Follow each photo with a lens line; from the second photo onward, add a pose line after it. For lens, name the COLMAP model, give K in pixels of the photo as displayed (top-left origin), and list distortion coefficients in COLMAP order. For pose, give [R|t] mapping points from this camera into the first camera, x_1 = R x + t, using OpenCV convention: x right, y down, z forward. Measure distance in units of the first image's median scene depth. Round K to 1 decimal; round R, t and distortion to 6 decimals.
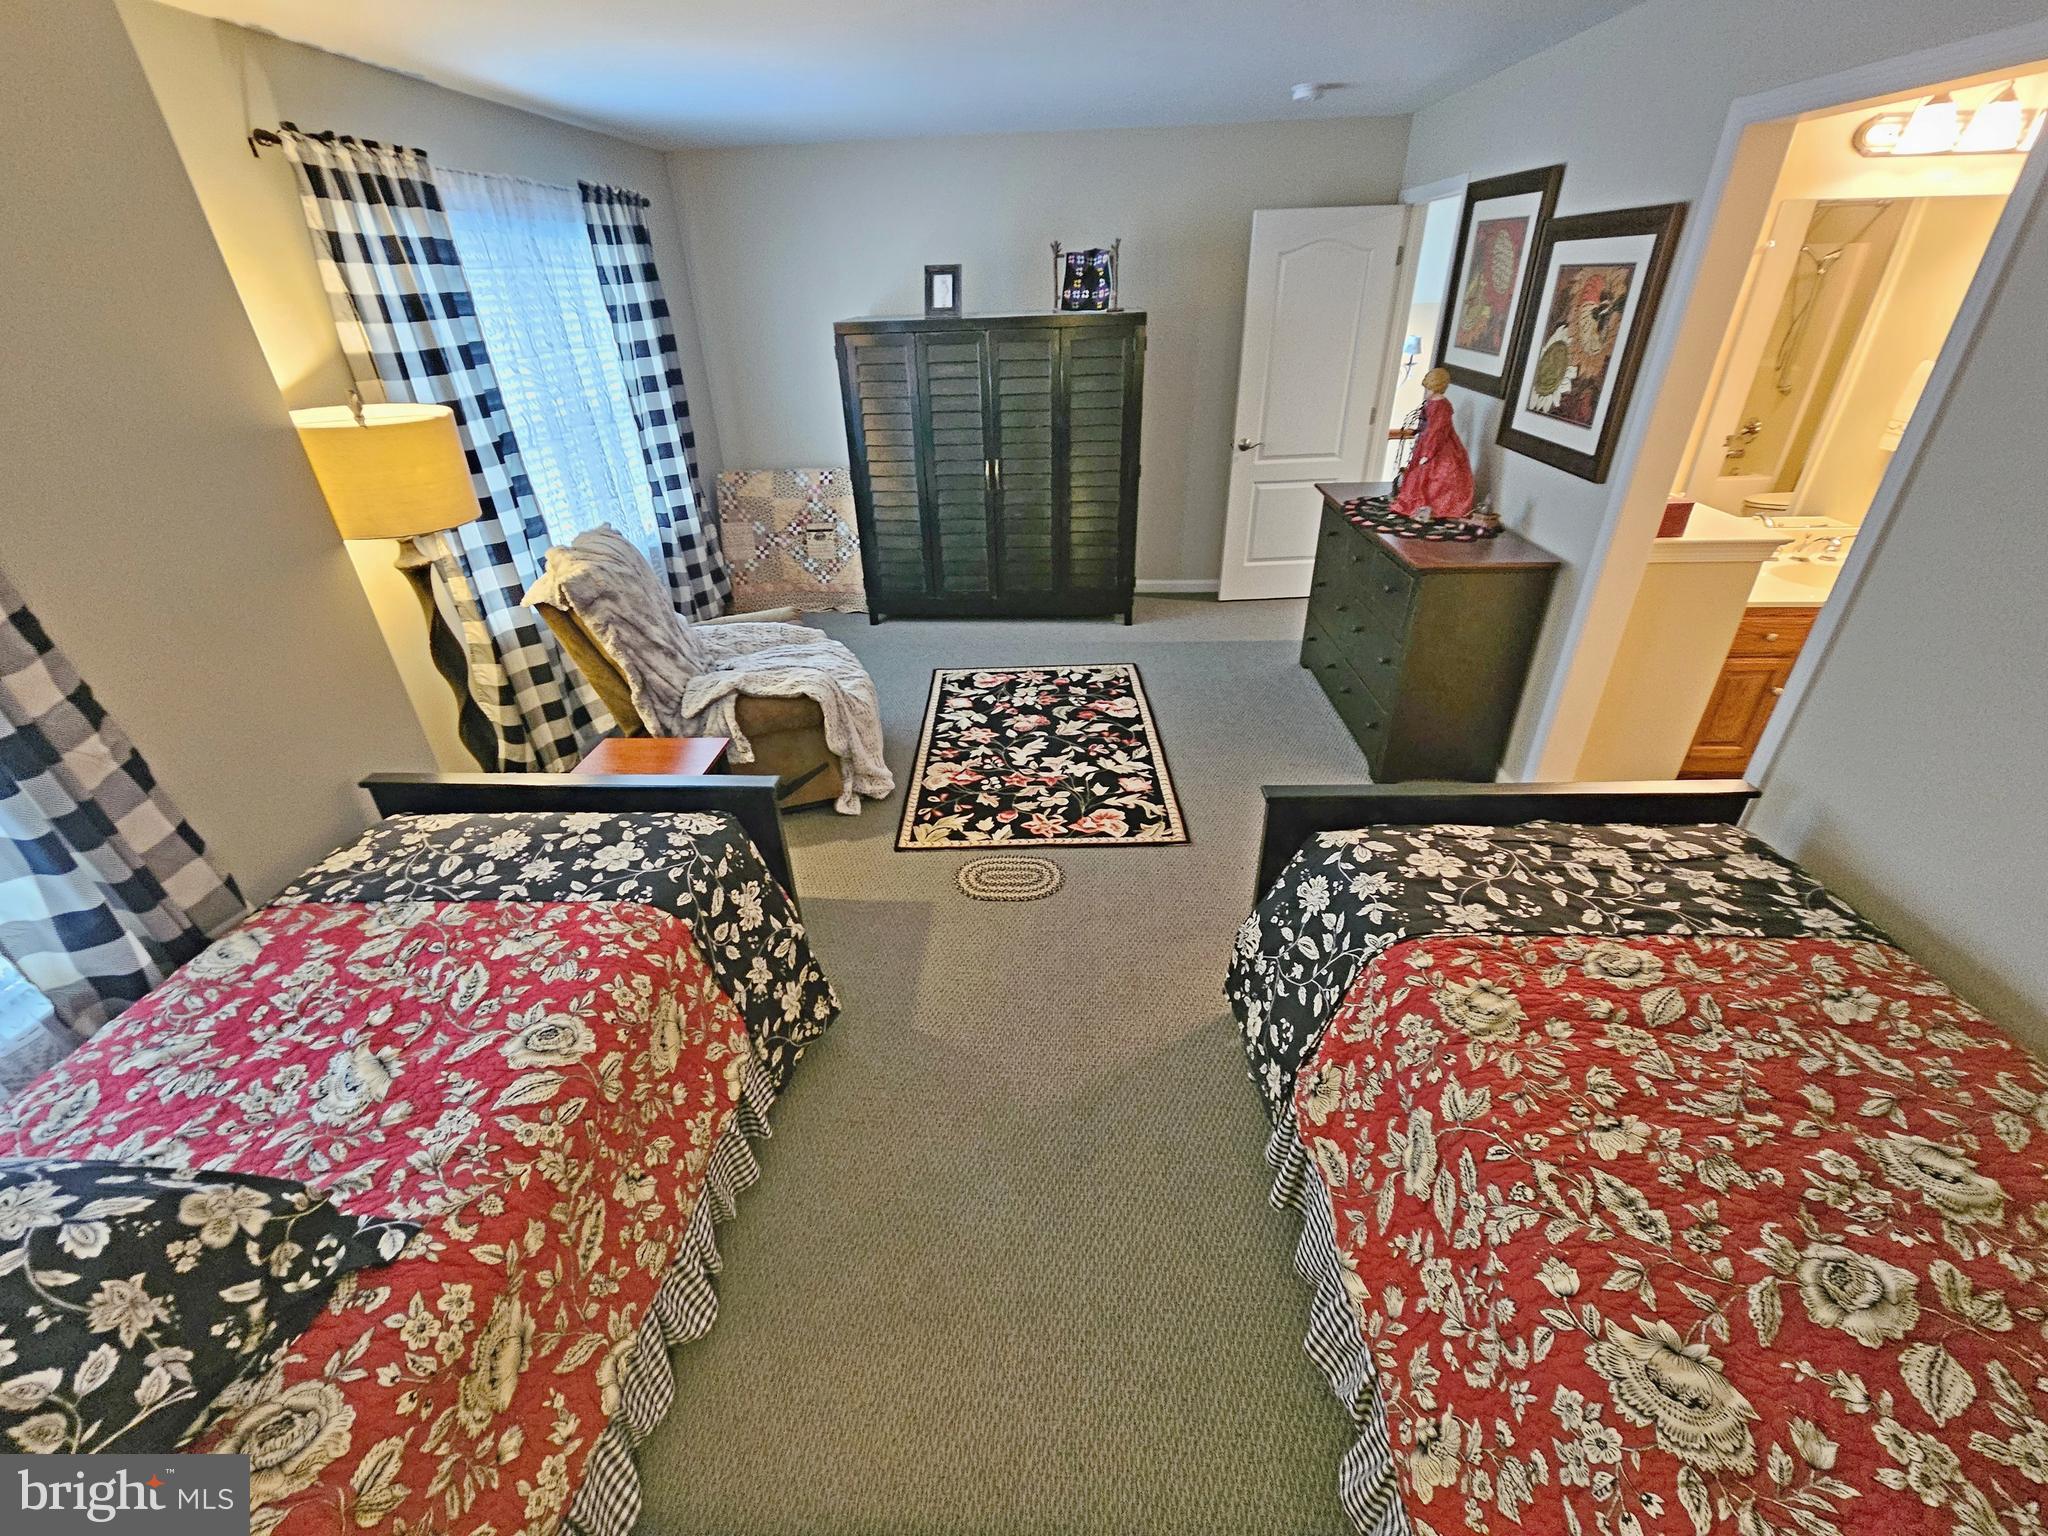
lens RADIAL K [[848.6, 0, 1001.8], [0, 848.6, 764.4], [0, 0, 1]] dist [0.000413, 0.000395]
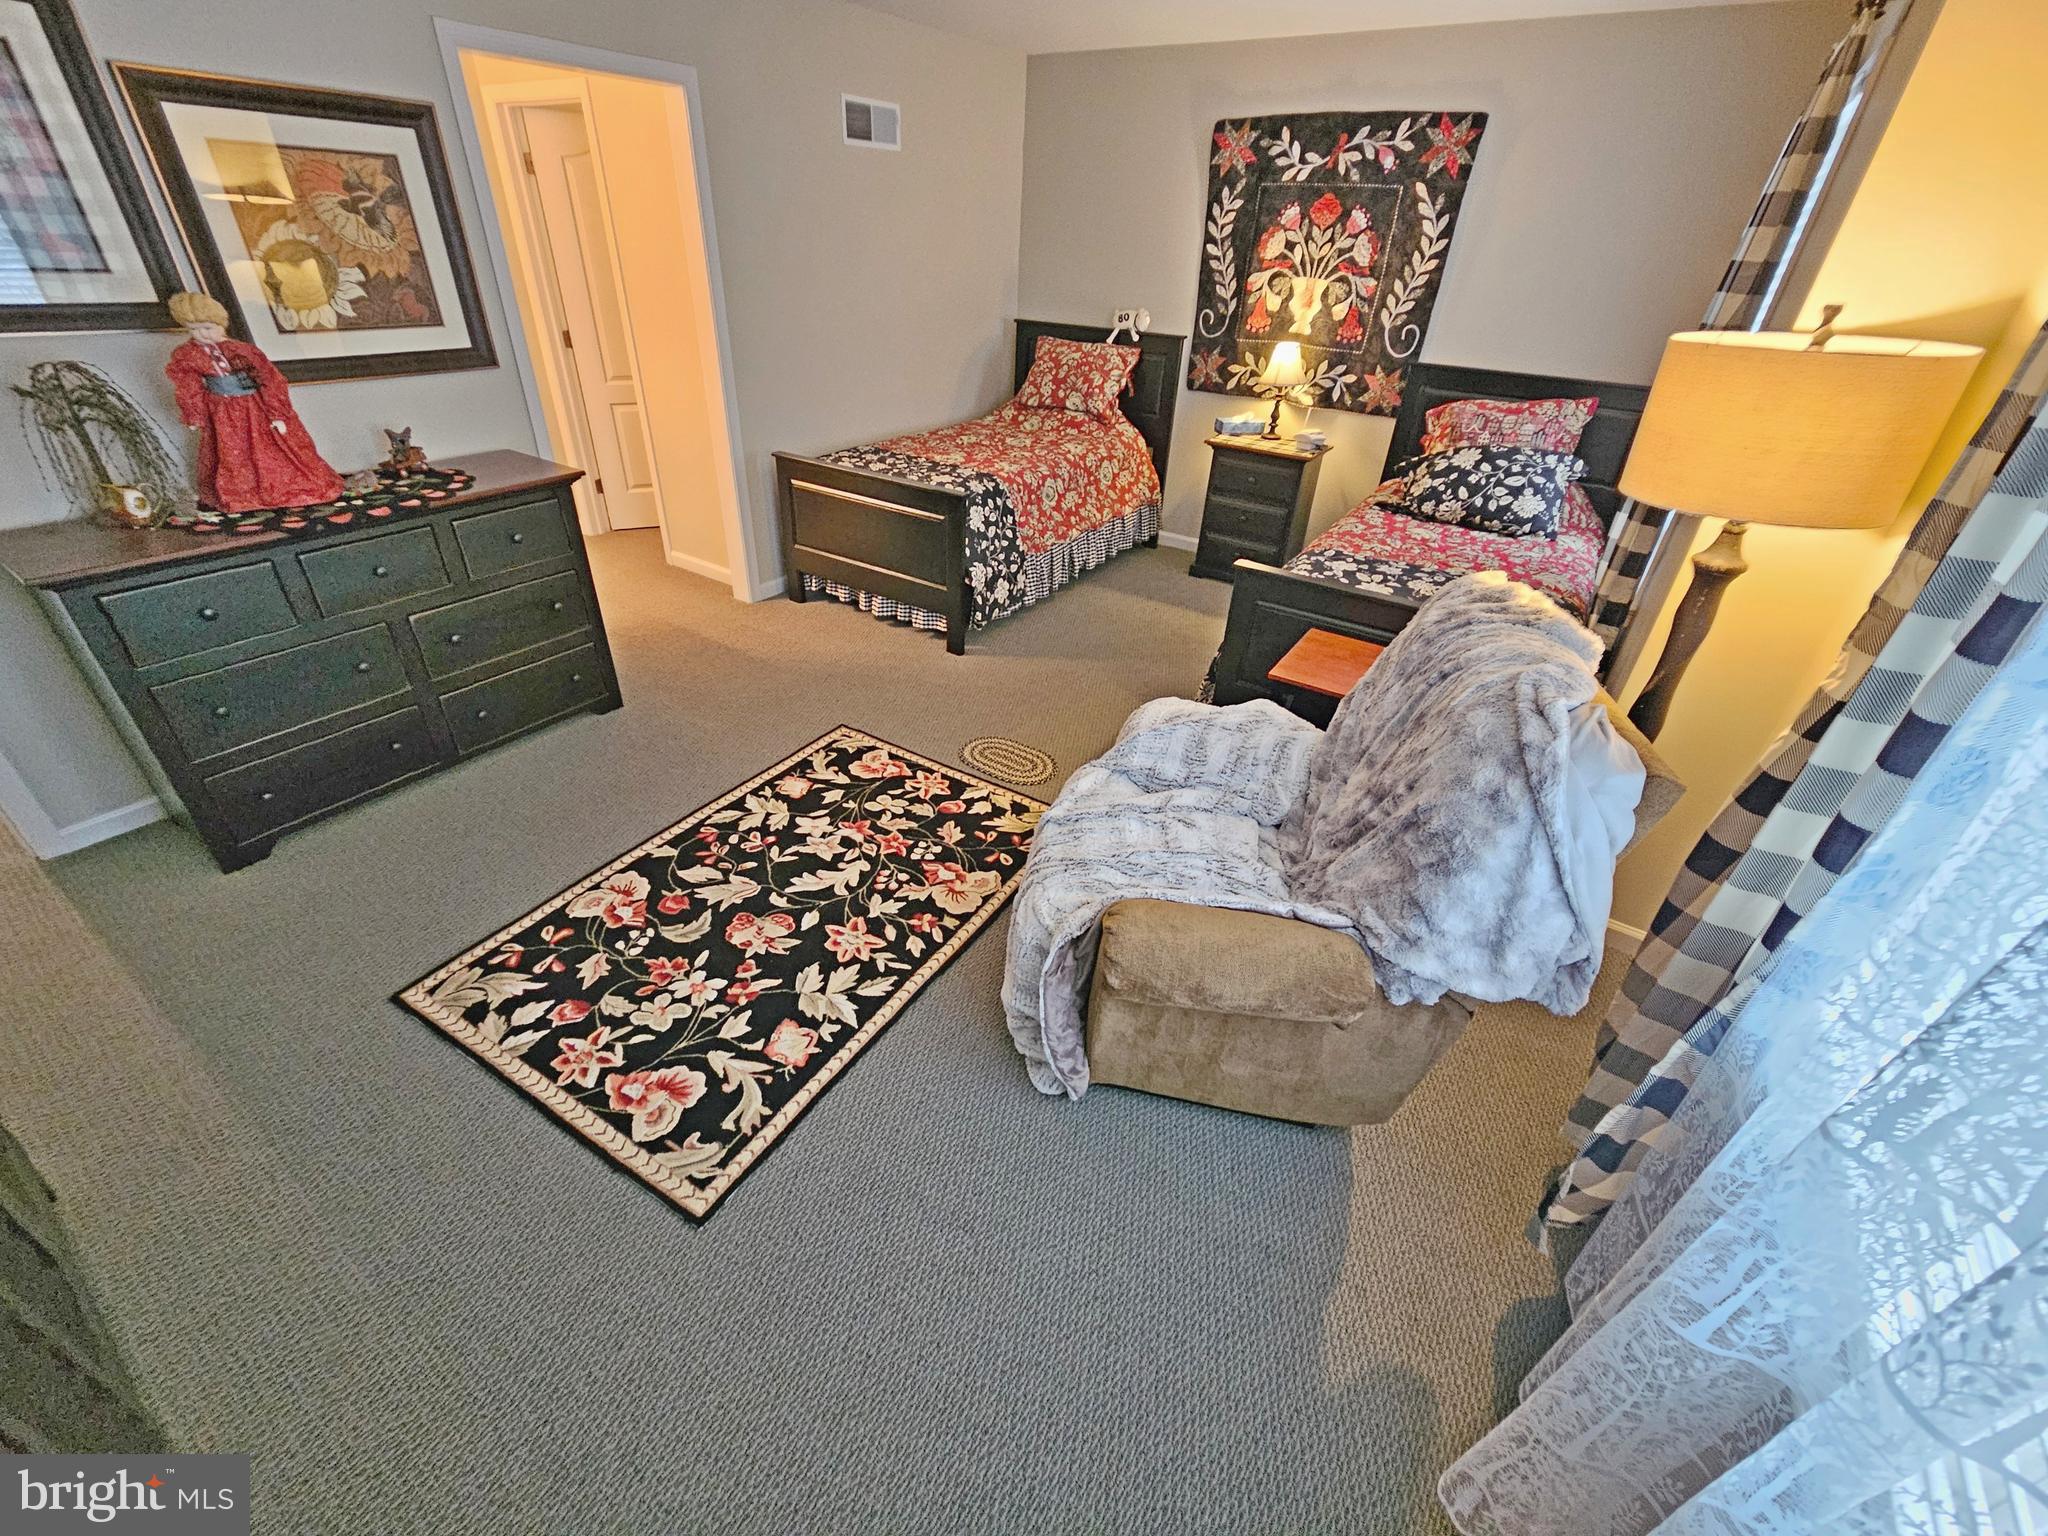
lens RADIAL K [[848.6, 0, 1001.8], [0, 848.6, 764.4], [0, 0, 1]] dist [0.000413, 0.000395]
pose [[-0.856753, -0.277926, 0.434431, -0.371729], [0.243080, 0.525311, 0.815451, -0.608709], [-0.454847, 0.804242, -0.382503, 1.165957]]
